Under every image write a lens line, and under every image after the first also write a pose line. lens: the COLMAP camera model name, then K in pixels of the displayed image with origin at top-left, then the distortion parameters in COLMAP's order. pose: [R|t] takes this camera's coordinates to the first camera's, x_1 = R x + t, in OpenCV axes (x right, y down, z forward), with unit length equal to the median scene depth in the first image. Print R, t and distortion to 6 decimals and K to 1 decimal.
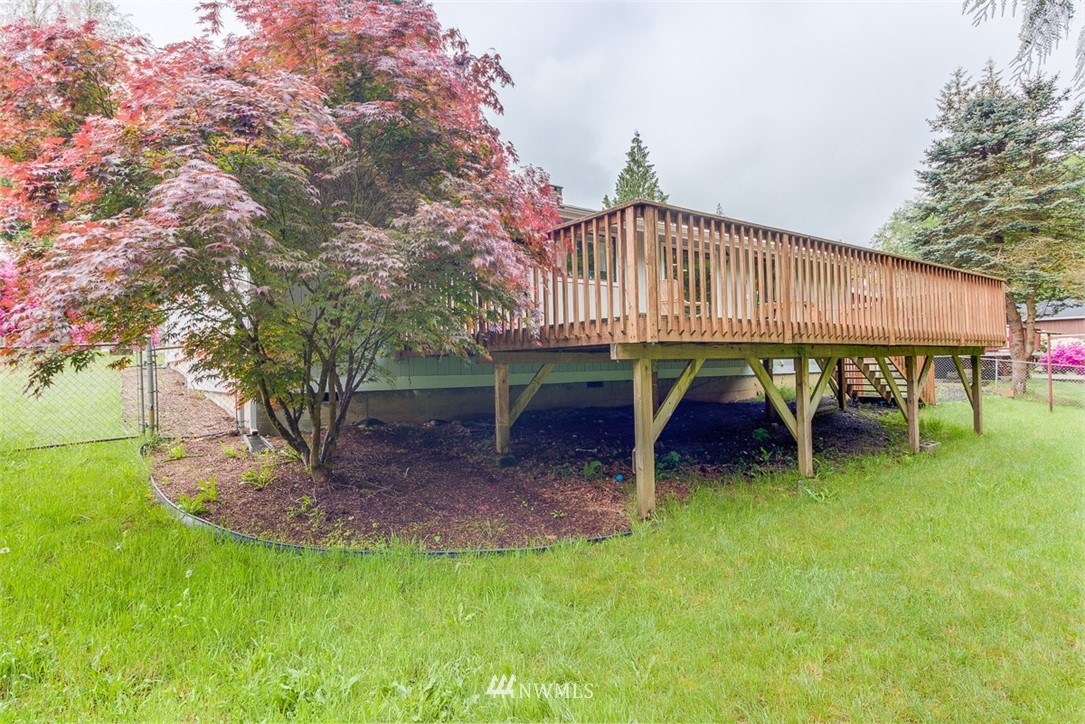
lens RADIAL K [[592.4, 0, 535.2], [0, 592.4, 349.5], [0, 0, 1]] dist [0.016865, -0.015100]
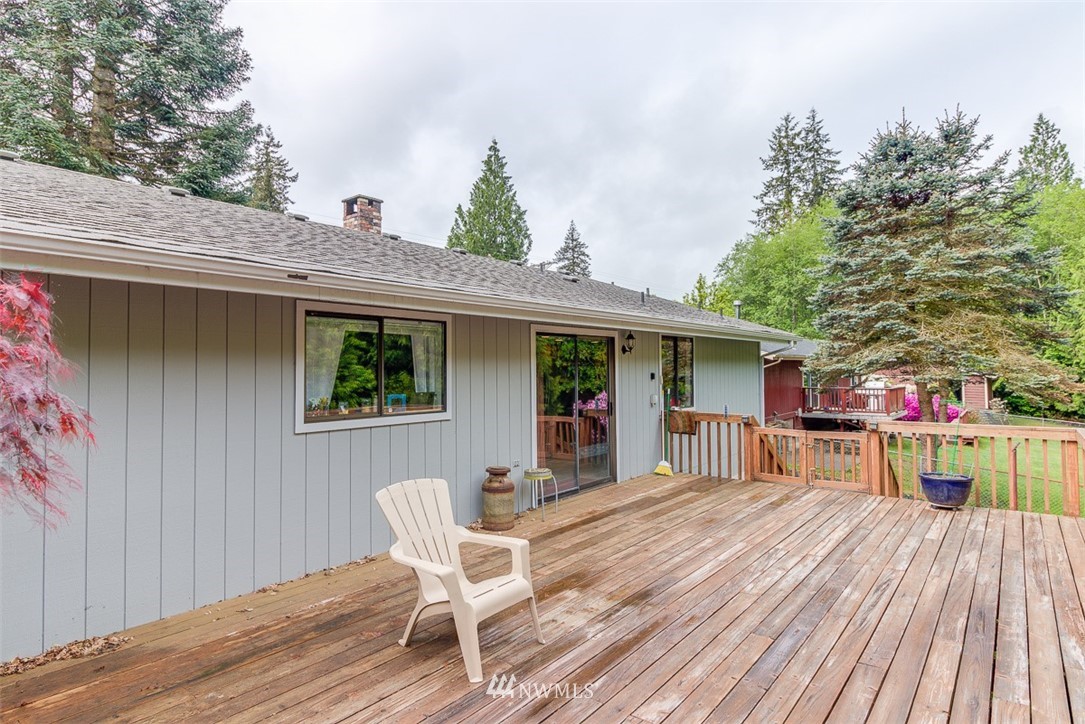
lens RADIAL K [[592.4, 0, 535.2], [0, 592.4, 349.5], [0, 0, 1]] dist [0.016865, -0.015100]
pose [[0.969838, 0.022516, 0.242708, 0.019705], [-0.020225, 0.999724, -0.011925, -0.035977], [-0.242909, 0.006656, 0.970026, 0.109616]]
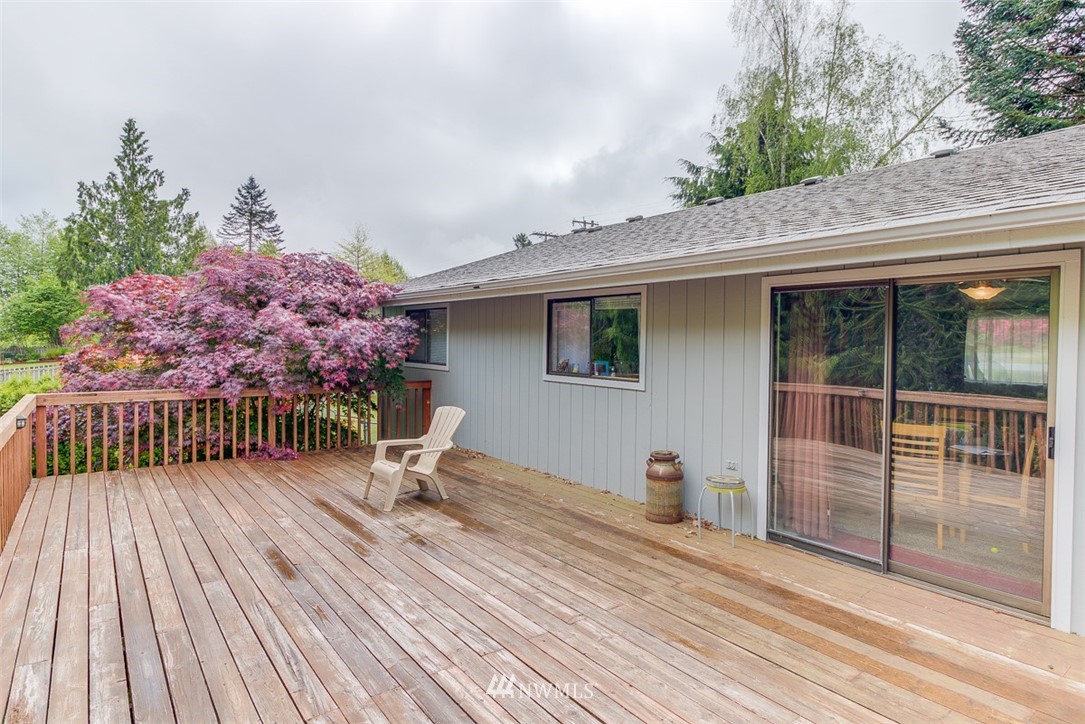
lens RADIAL K [[592.4, 0, 535.2], [0, 592.4, 349.5], [0, 0, 1]] dist [0.016865, -0.015100]
pose [[-0.003227, 0.039497, -0.999214, 0.144265], [0.019601, 0.999030, 0.039427, -0.036344], [0.999803, -0.019459, -0.003998, 0.203432]]
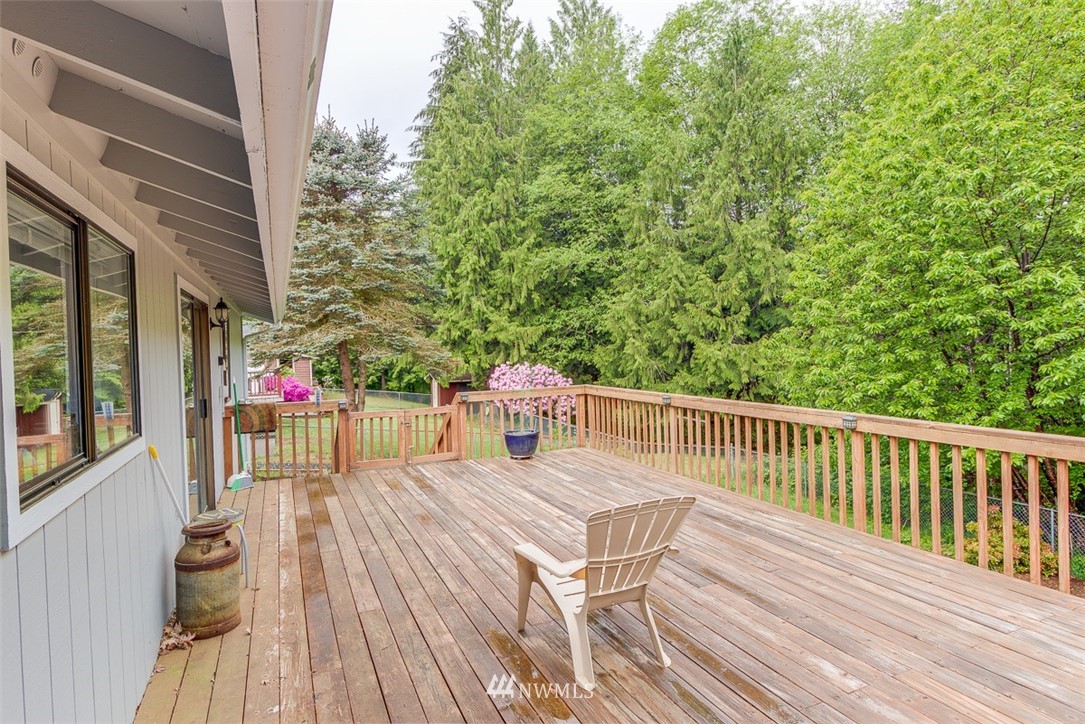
lens RADIAL K [[592.4, 0, 535.2], [0, 592.4, 349.5], [0, 0, 1]] dist [0.016865, -0.015100]
pose [[0.235135, 0.004771, 0.971951, -0.014440], [-0.004045, 0.999984, -0.003930, -0.033133], [-0.971954, -0.003008, 0.235150, 0.174029]]
